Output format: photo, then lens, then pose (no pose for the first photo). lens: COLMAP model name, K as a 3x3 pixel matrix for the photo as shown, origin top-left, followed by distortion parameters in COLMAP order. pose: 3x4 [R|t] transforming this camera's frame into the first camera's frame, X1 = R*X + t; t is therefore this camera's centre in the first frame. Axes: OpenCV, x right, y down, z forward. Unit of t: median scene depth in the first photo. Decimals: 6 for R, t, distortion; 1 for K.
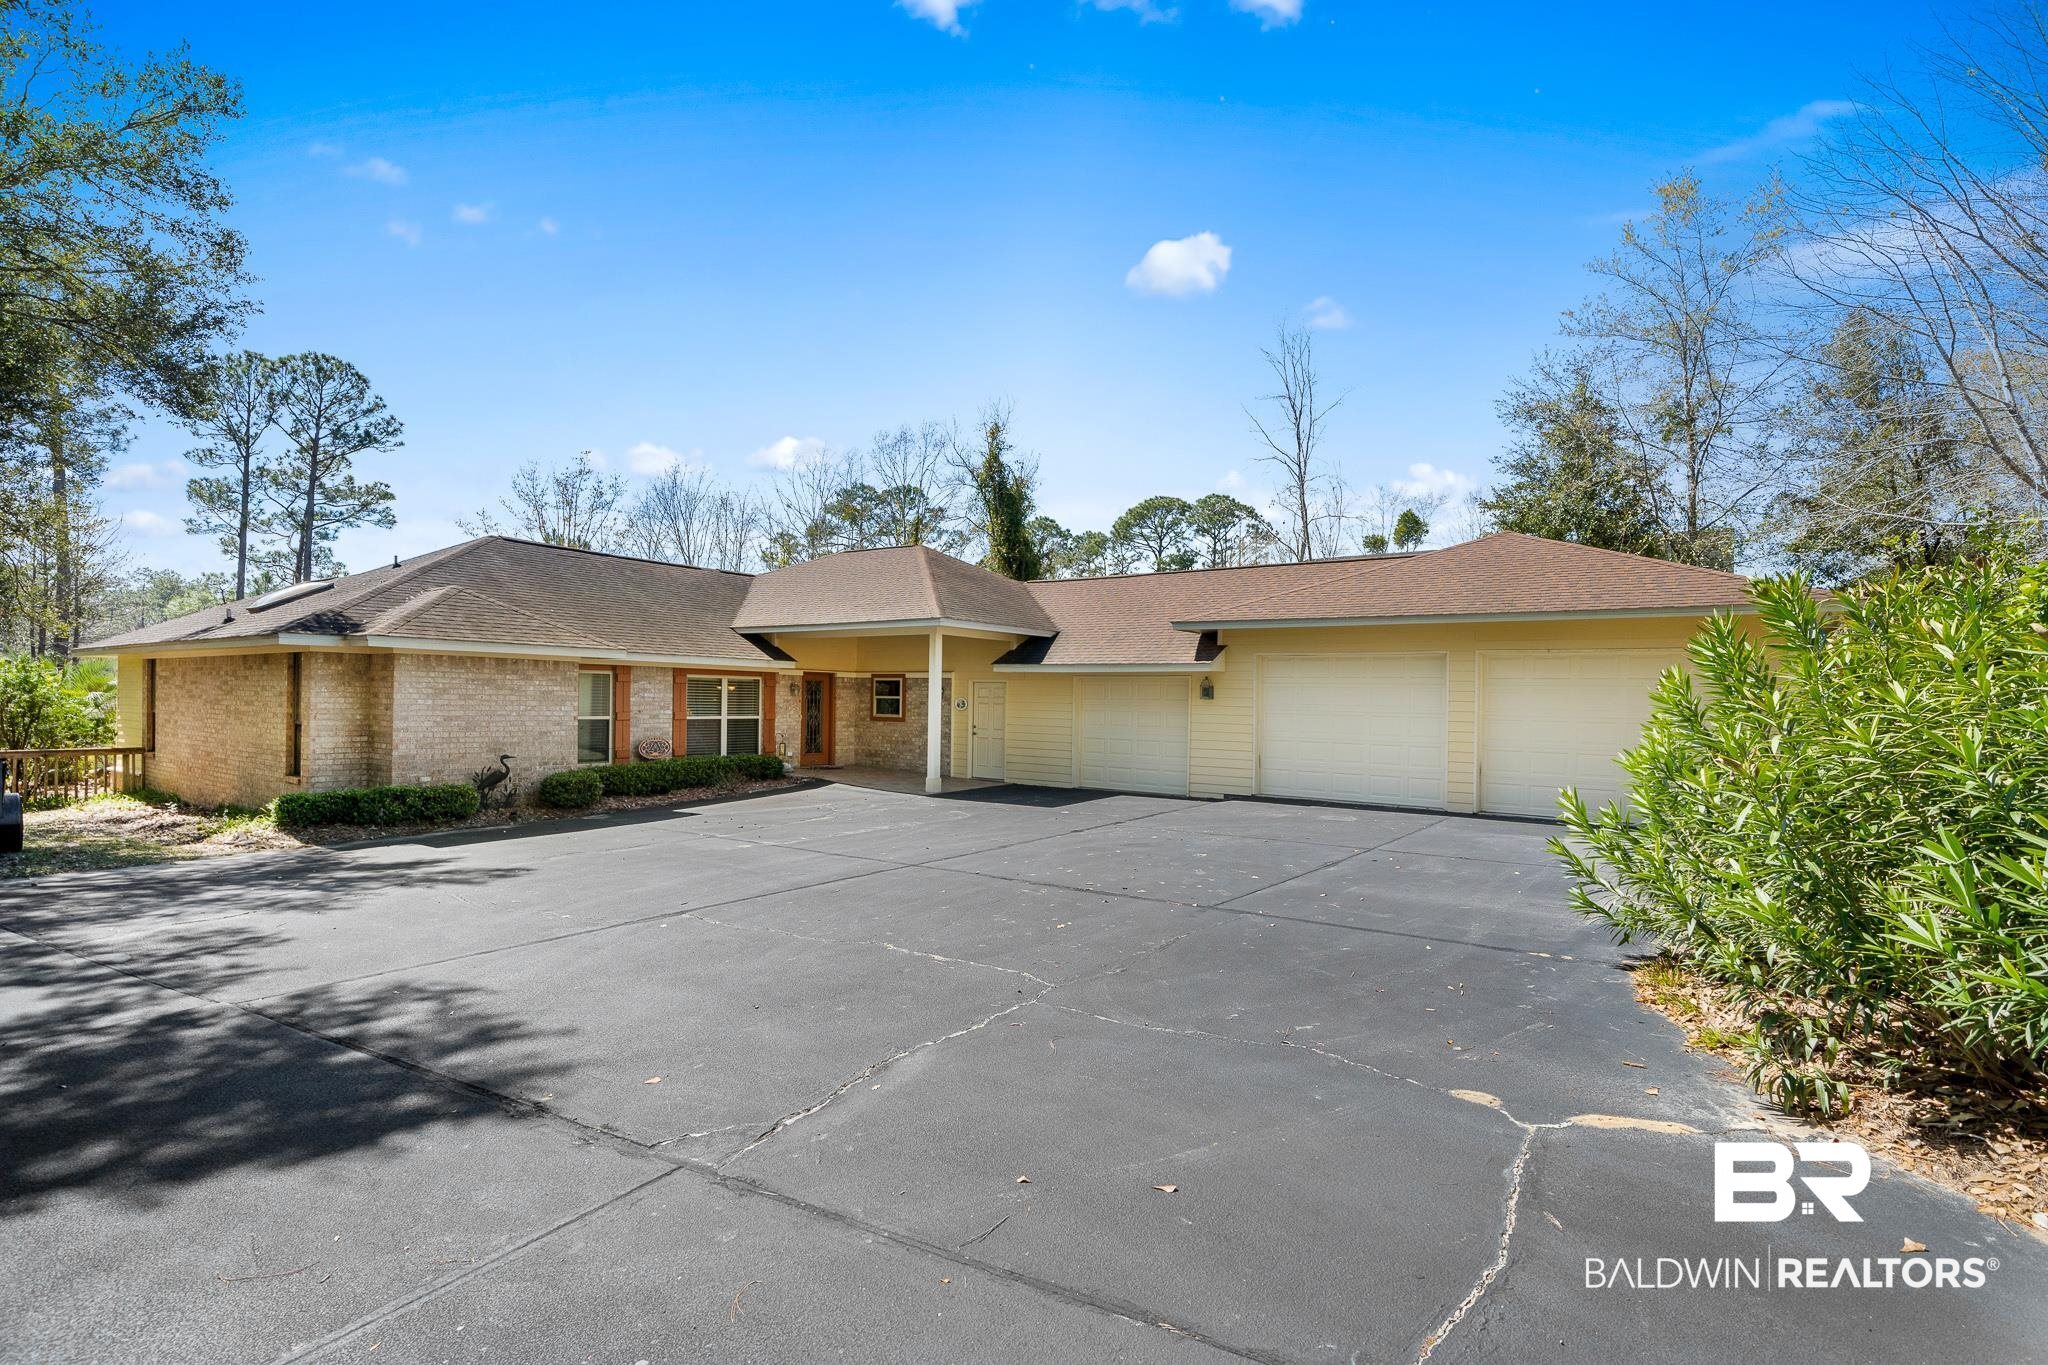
lens RADIAL K [[945.7, 0, 1024.0], [0, 945.7, 682.5], [0, 0, 1]] dist [-0.000247, -0.000023]
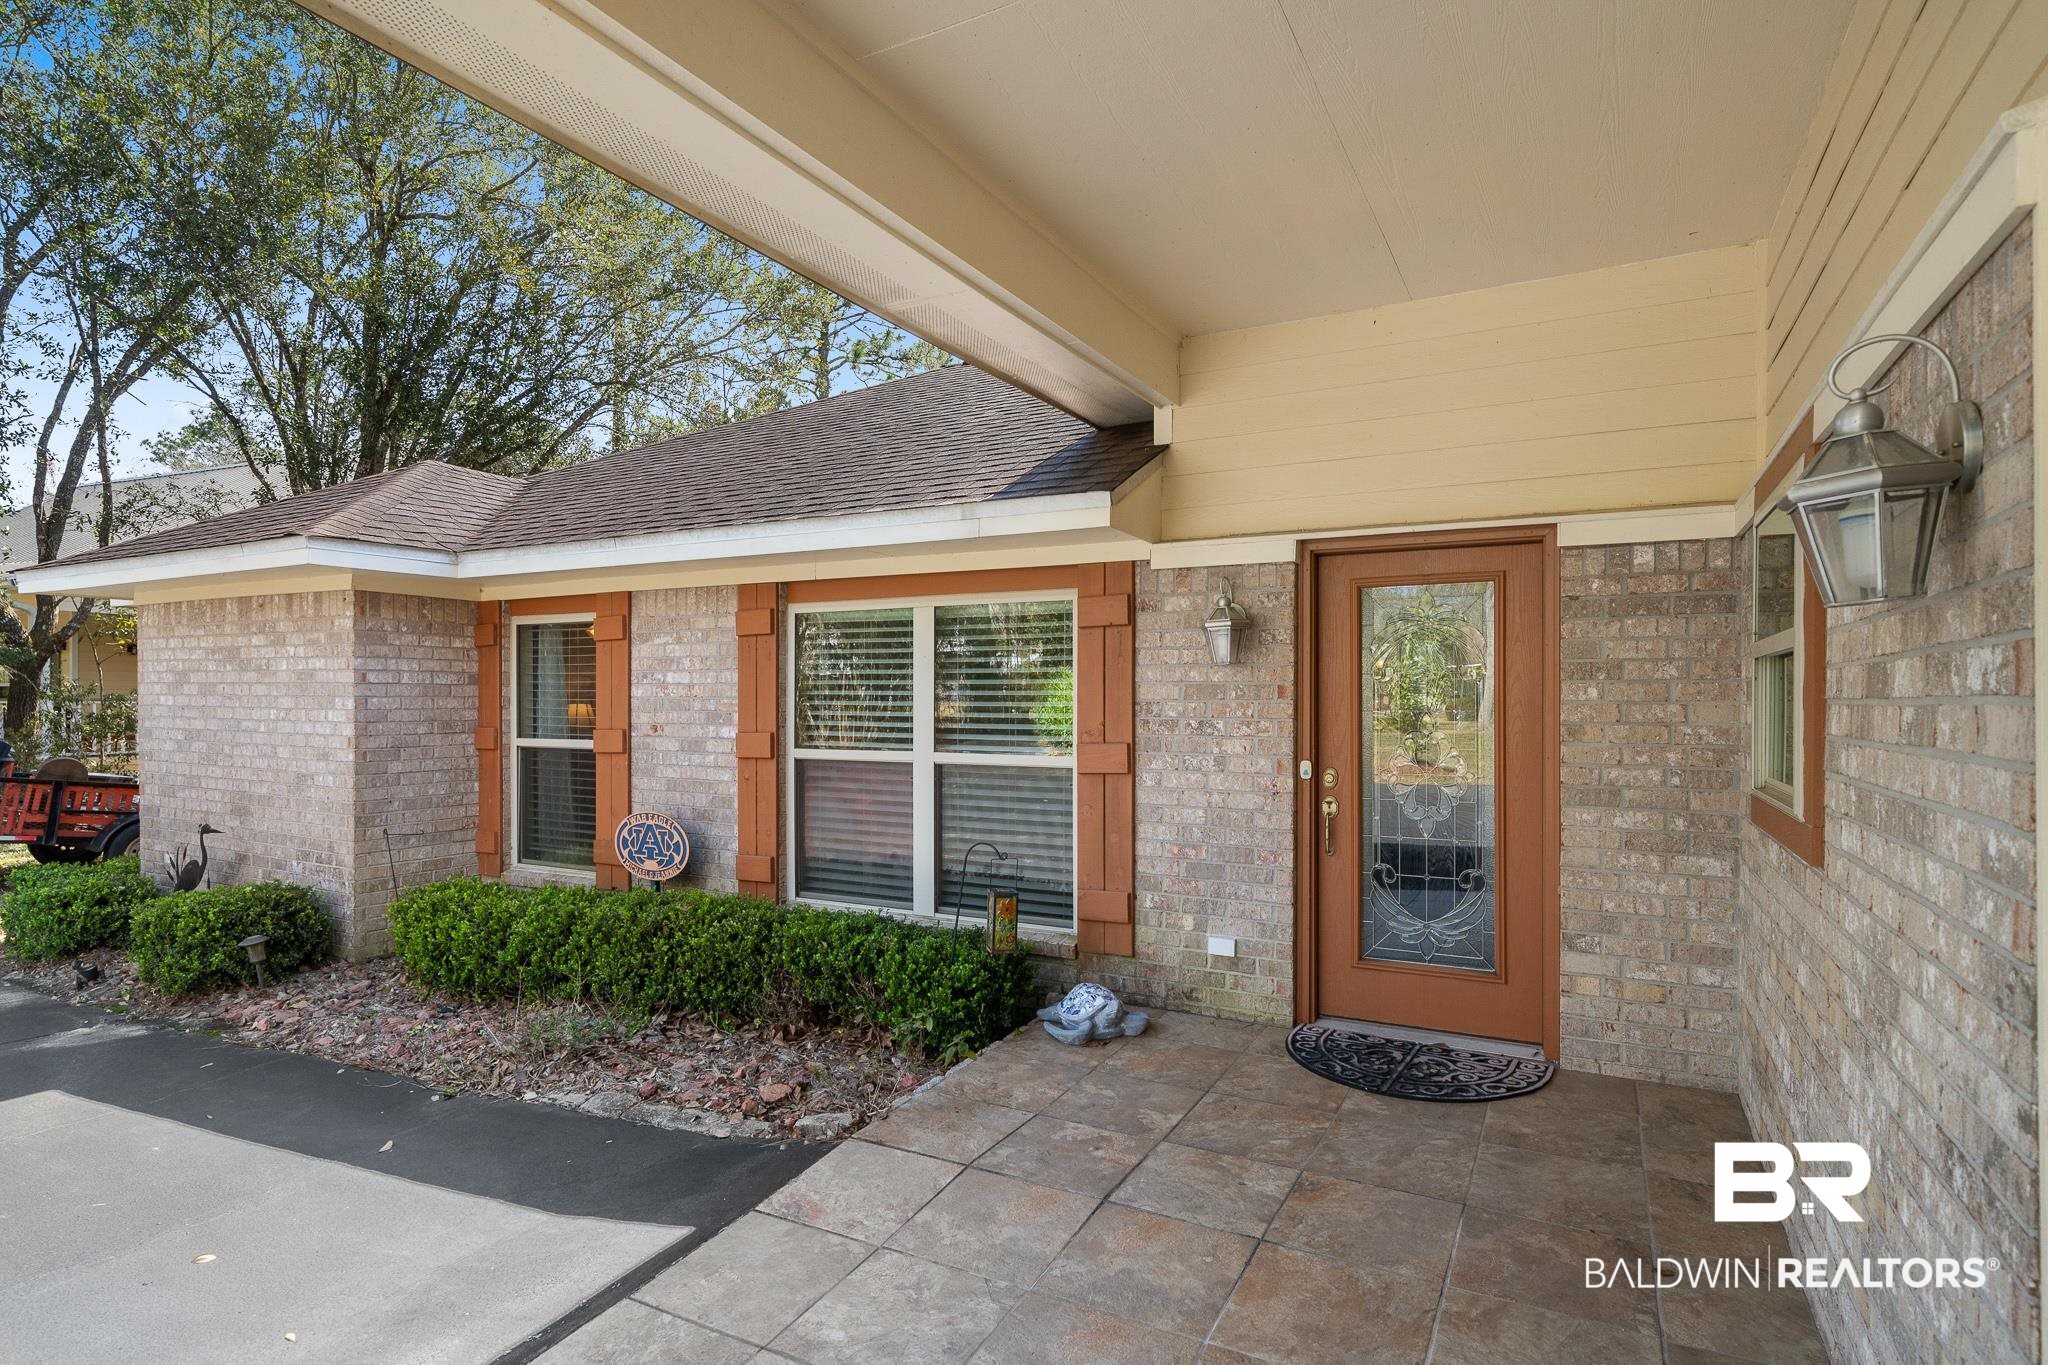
lens RADIAL K [[1058.8, 0, 1027.2], [0, 1058.8, 694.3], [0, 0, 1]] dist [0.001934, 0.000009]
pose [[0.126301, -0.022496, -0.991737, -0.026228], [0.016887, 0.999647, -0.020525, 0.029351], [0.991848, -0.014155, 0.126636, 1.118216]]
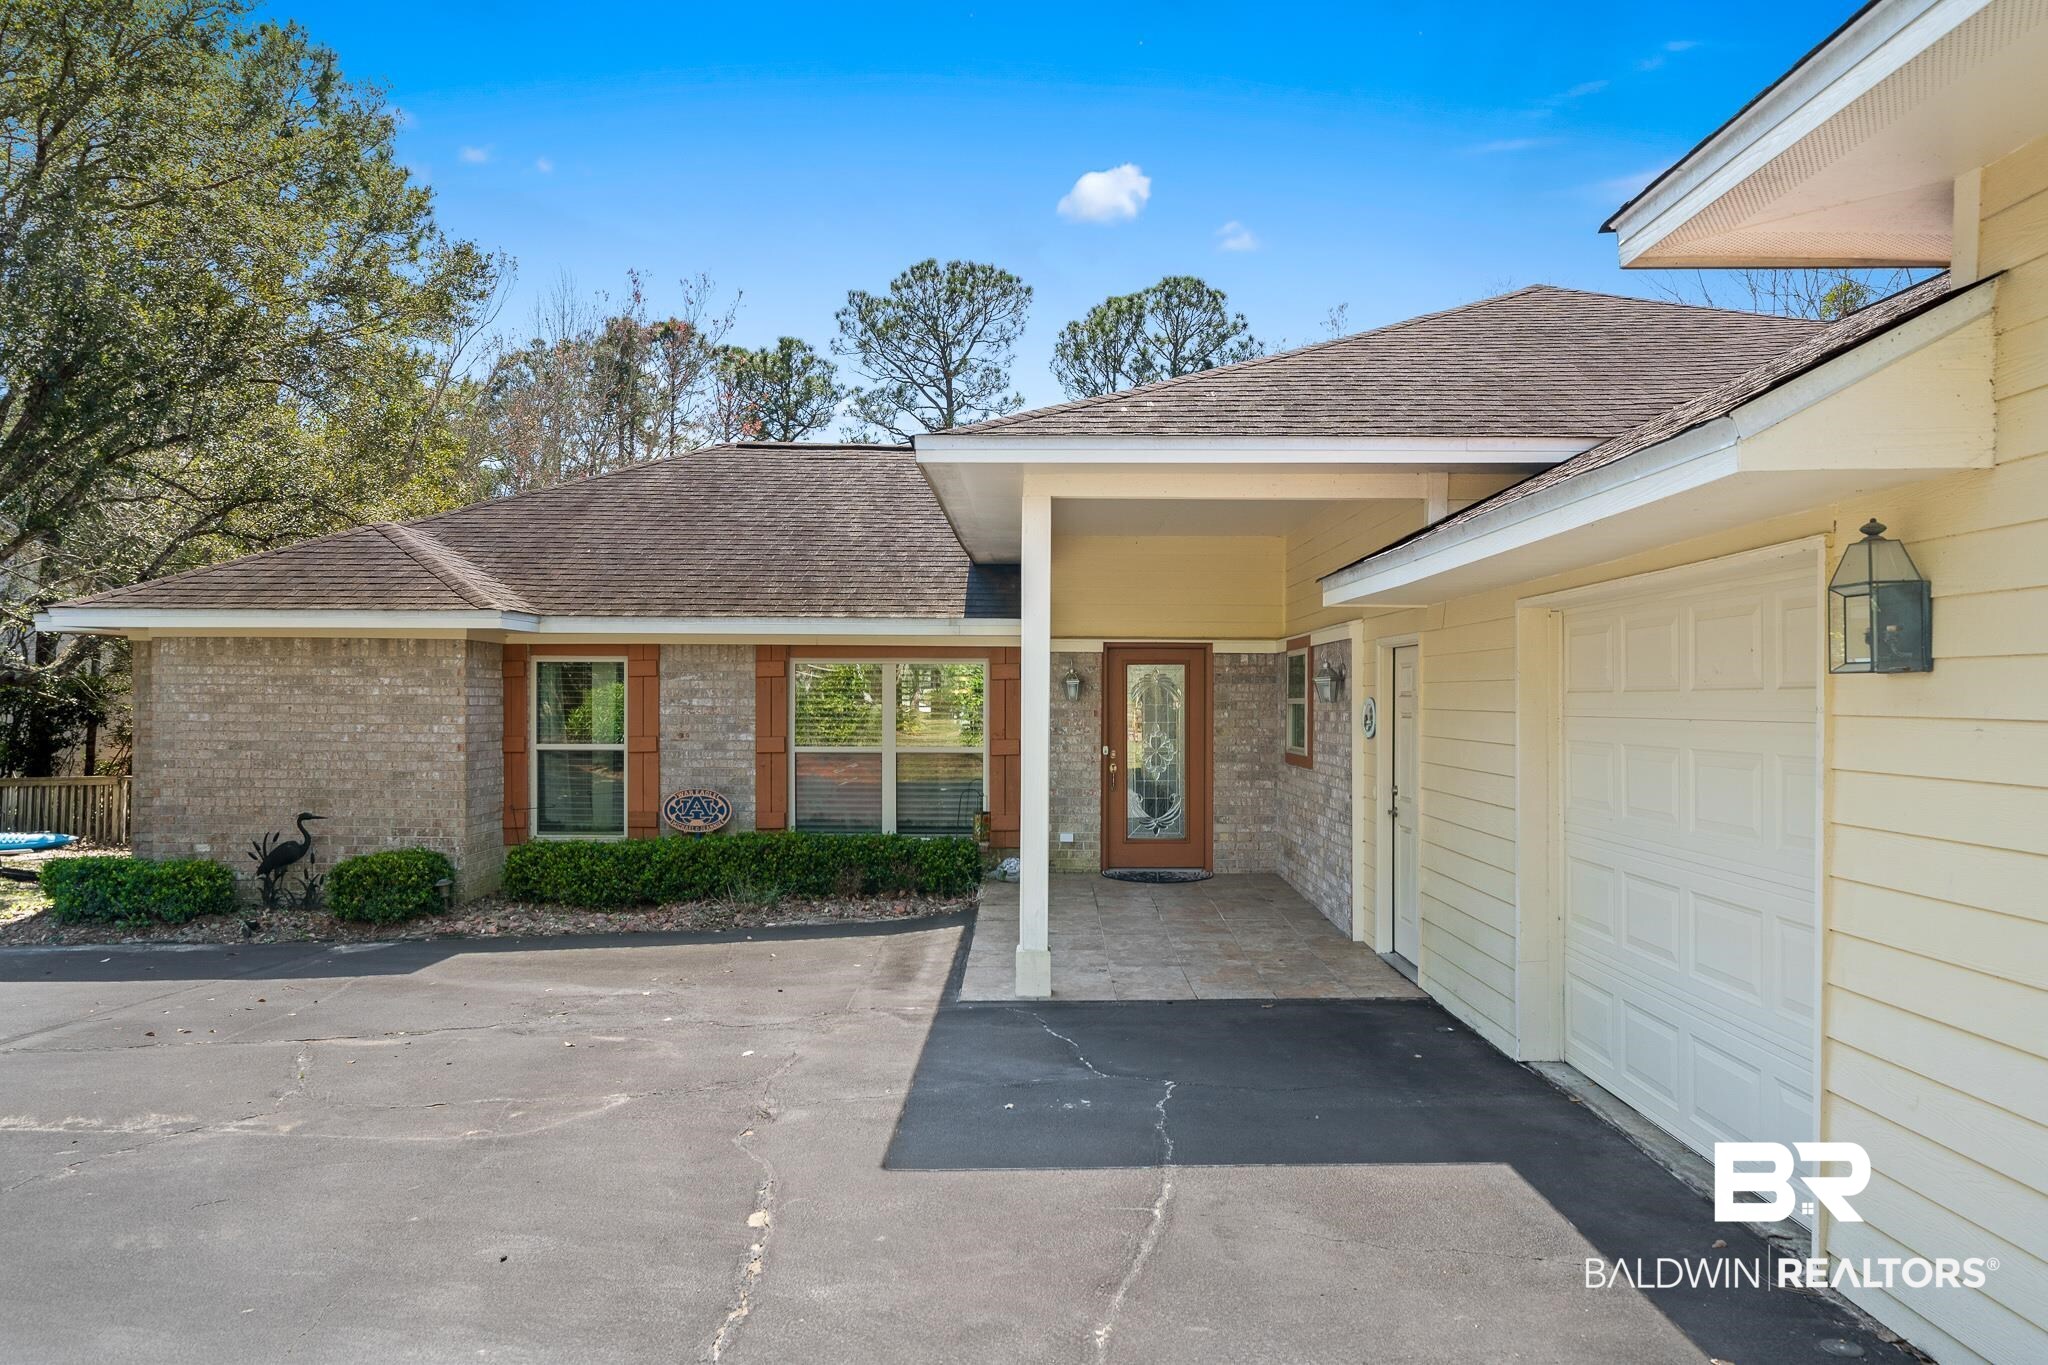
lens RADIAL K [[1349.2, 0, 1024.0], [0, 1349.2, 682.5], [0, 0, 1]] dist [0.000986, 0.000552]
pose [[0.572032, -0.026575, -0.819801, 0.291125], [0.020247, 0.999628, -0.018276, 0.019917], [0.819982, -0.006144, 0.572357, 0.765538]]
